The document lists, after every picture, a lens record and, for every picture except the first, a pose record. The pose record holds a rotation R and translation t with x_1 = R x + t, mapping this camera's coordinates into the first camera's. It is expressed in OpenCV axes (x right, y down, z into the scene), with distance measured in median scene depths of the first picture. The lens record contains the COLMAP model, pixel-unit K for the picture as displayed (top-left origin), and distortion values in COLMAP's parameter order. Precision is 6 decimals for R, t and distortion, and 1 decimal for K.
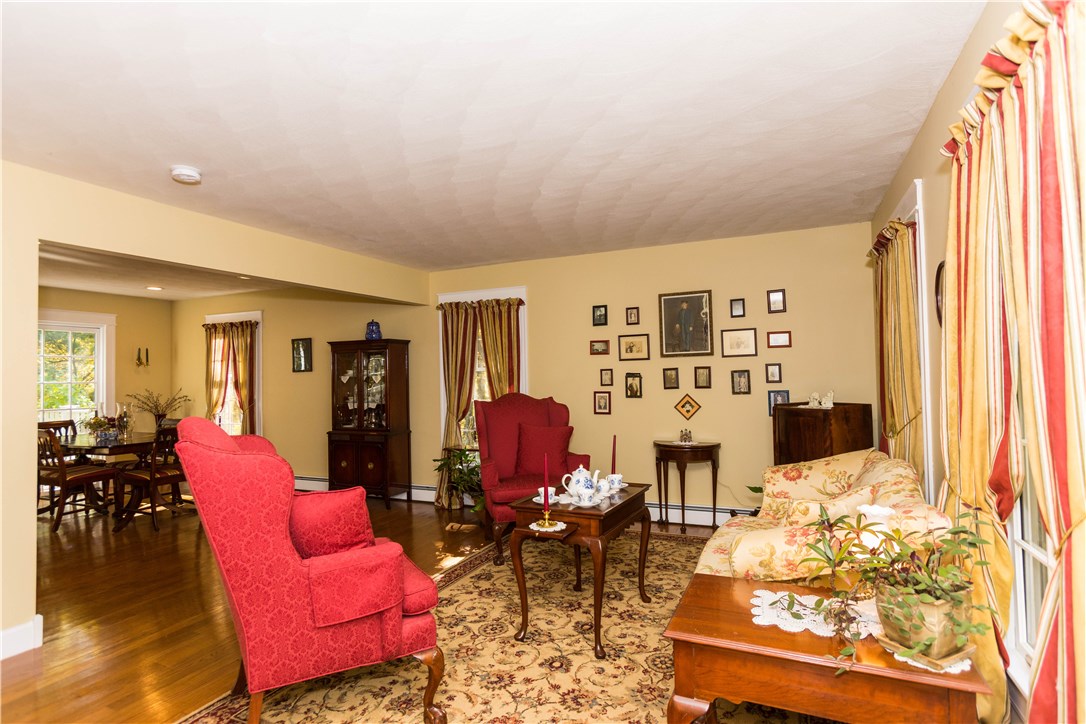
lens RADIAL K [[546.1, 0, 543.0], [0, 546.1, 362.0], [0, 0, 1]] dist [-0.001970, 0.000246]
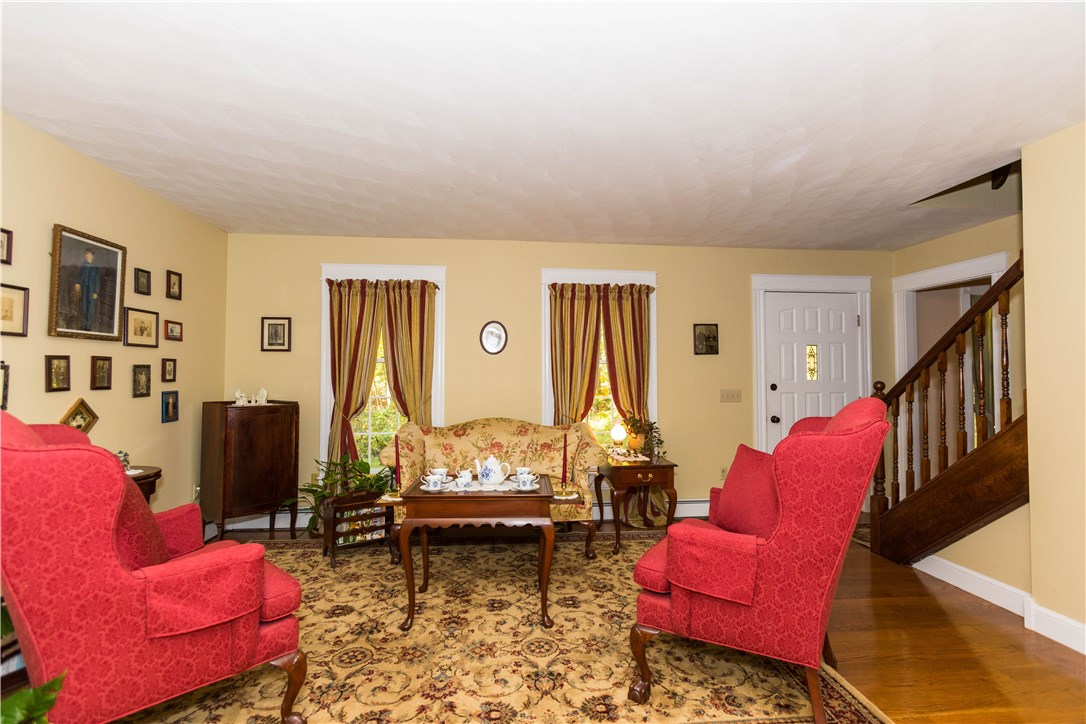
lens RADIAL K [[489.5, 0, 543.0], [0, 489.5, 362.0], [0, 0, 1]] dist [-0.029874, 0.021837]
pose [[-0.480103, 0.044806, 0.876067, -0.485769], [-0.015960, 0.998083, -0.059792, 0.042512], [-0.877067, -0.042688, -0.478468, 0.836300]]
